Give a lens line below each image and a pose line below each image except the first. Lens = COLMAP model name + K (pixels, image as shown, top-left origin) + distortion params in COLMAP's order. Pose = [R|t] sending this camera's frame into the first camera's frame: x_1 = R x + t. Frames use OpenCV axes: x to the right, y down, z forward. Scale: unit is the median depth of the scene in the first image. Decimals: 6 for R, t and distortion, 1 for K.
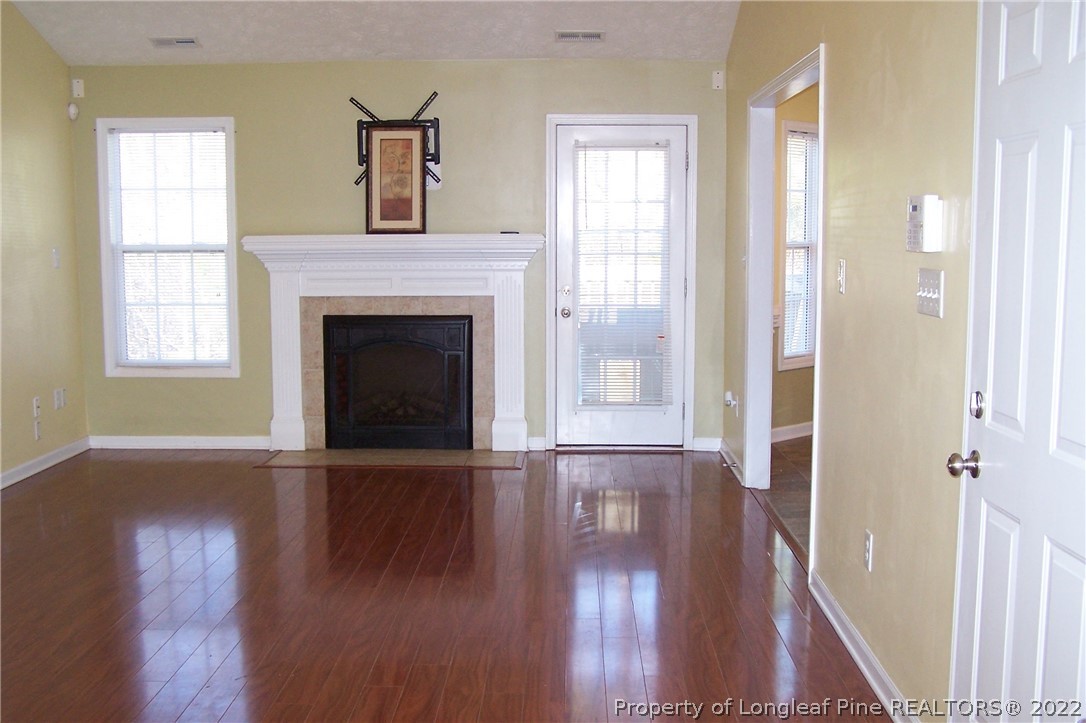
lens RADIAL K [[1221.8, 0, 543.0], [0, 1221.8, 361.5], [0, 0, 1]] dist [-0.201126, 0.233477]
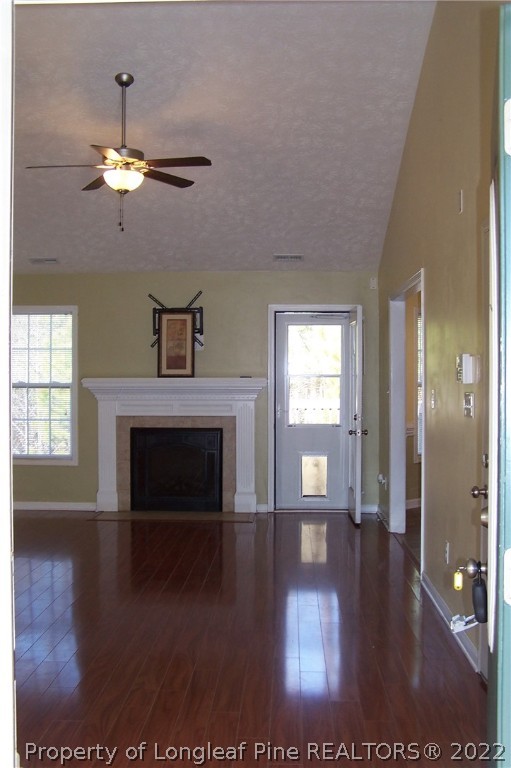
lens RADIAL K [[864.0, 0, 255.5], [0, 864.0, 384.0], [0, 0, 1]] dist [-0.201126, 0.233477]
pose [[0.999873, 0.001009, -0.015876, 0.003928], [-0.002590, 0.994991, -0.099930, 0.018964], [0.015695, 0.099958, 0.994868, -0.147681]]
